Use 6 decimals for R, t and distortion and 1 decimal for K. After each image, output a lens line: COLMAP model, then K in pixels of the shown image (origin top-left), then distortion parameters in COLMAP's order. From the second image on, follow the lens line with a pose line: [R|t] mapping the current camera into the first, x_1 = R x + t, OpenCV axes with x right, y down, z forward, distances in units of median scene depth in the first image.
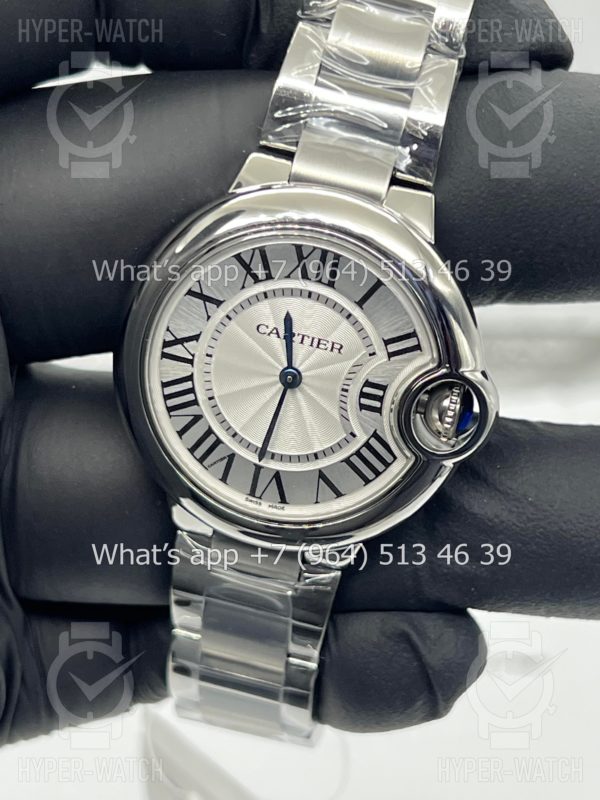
lens RADIAL K [[1923.1, 0, 320.3], [0, 1923.1, 394.3], [0, 0, 1]] dist [0.506788, 0.000000]
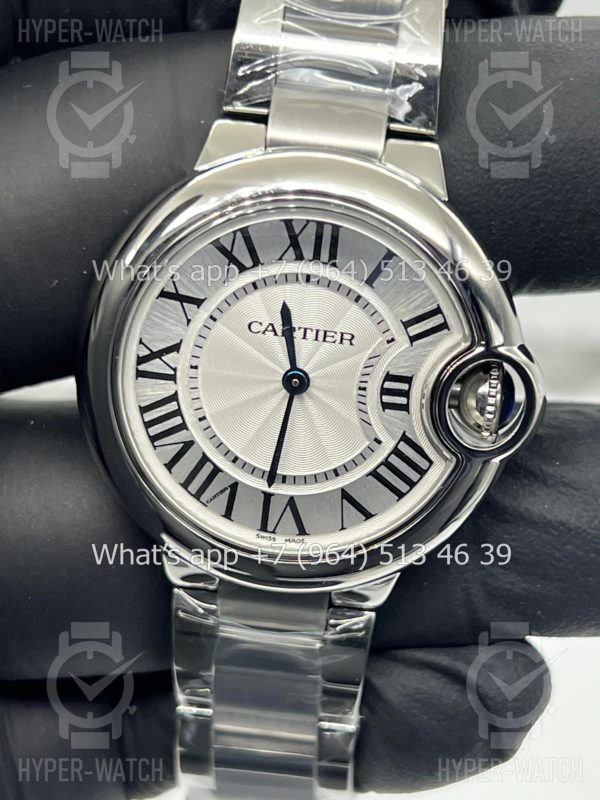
lens RADIAL K [[1923.1, 0, 314.7], [0, 1923.1, 380.6], [0, 0, 1]] dist [0.506788, 0.000000]
pose [[0.991178, -0.118091, 0.060173, -0.056989], [0.121213, 0.991306, -0.051185, 0.034400], [-0.053605, 0.058027, 0.996875, 0.170591]]
